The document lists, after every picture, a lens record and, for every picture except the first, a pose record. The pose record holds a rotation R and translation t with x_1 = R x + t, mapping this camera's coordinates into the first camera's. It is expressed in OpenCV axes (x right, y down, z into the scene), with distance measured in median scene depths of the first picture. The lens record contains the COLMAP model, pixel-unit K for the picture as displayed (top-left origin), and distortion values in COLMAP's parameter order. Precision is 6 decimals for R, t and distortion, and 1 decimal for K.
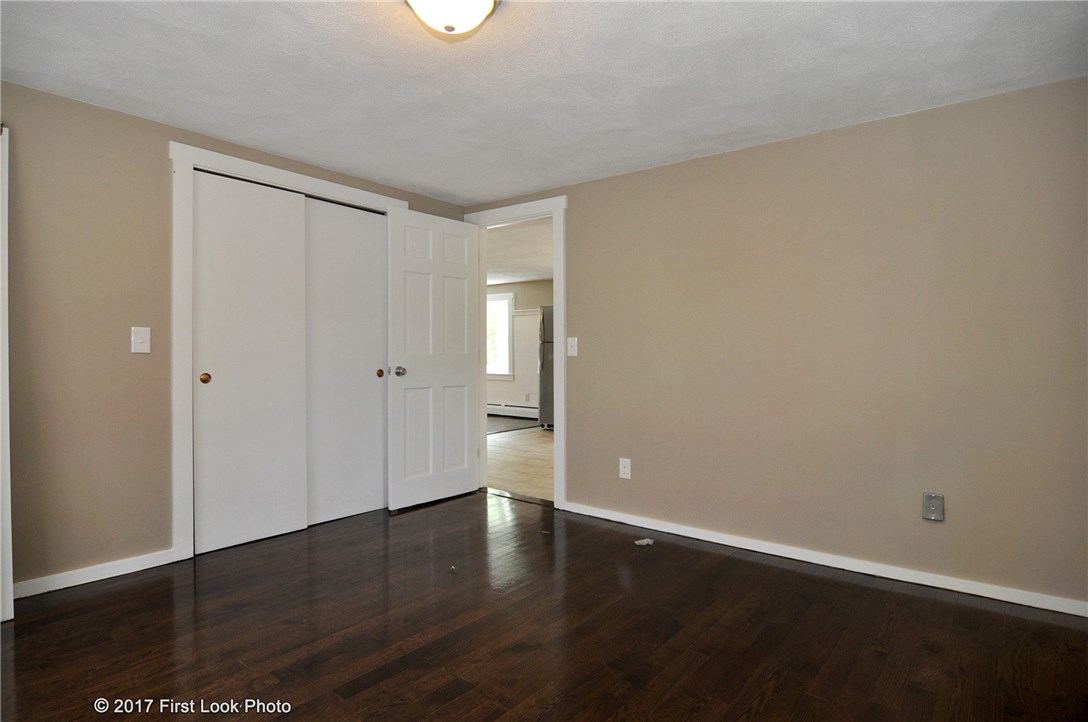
lens RADIAL K [[601.8, 0, 541.2], [0, 601.8, 355.6], [0, 0, 1]] dist [-0.000876, -0.014941]
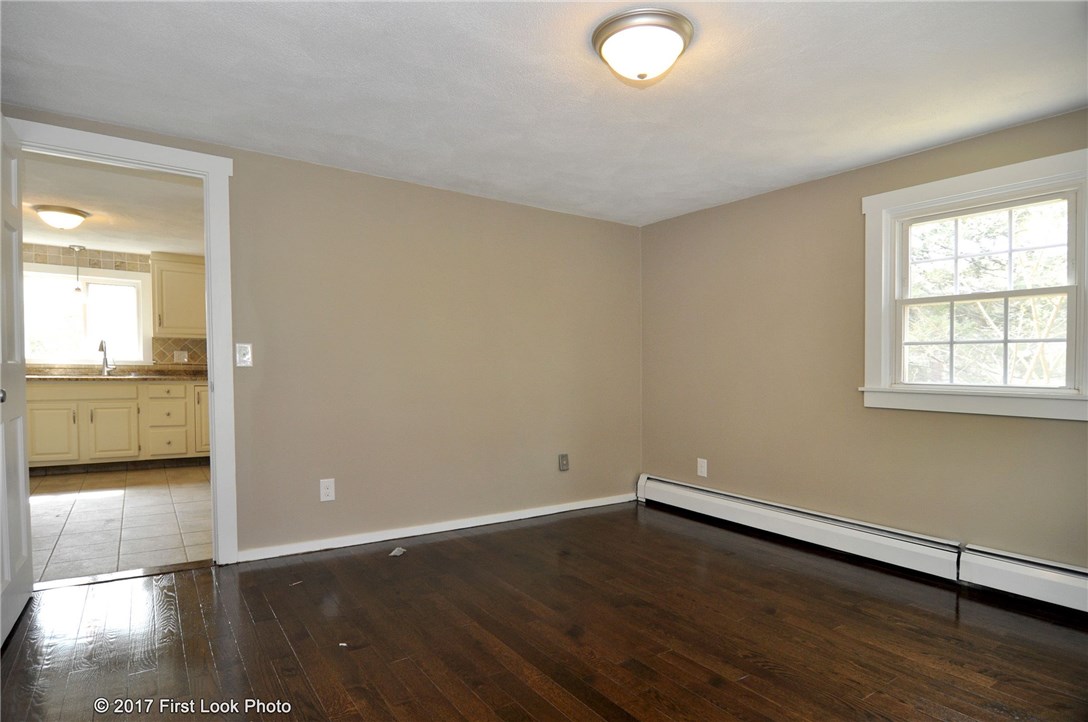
lens RADIAL K [[603.7, 0, 544.0], [0, 603.7, 361.0], [0, 0, 1]] dist [-0.003152, -0.000692]
pose [[0.287450, 0.001658, 0.957794, -0.647306], [-0.011006, 0.999938, 0.001572, -0.013284], [-0.957732, -0.010993, 0.287451, 0.423752]]
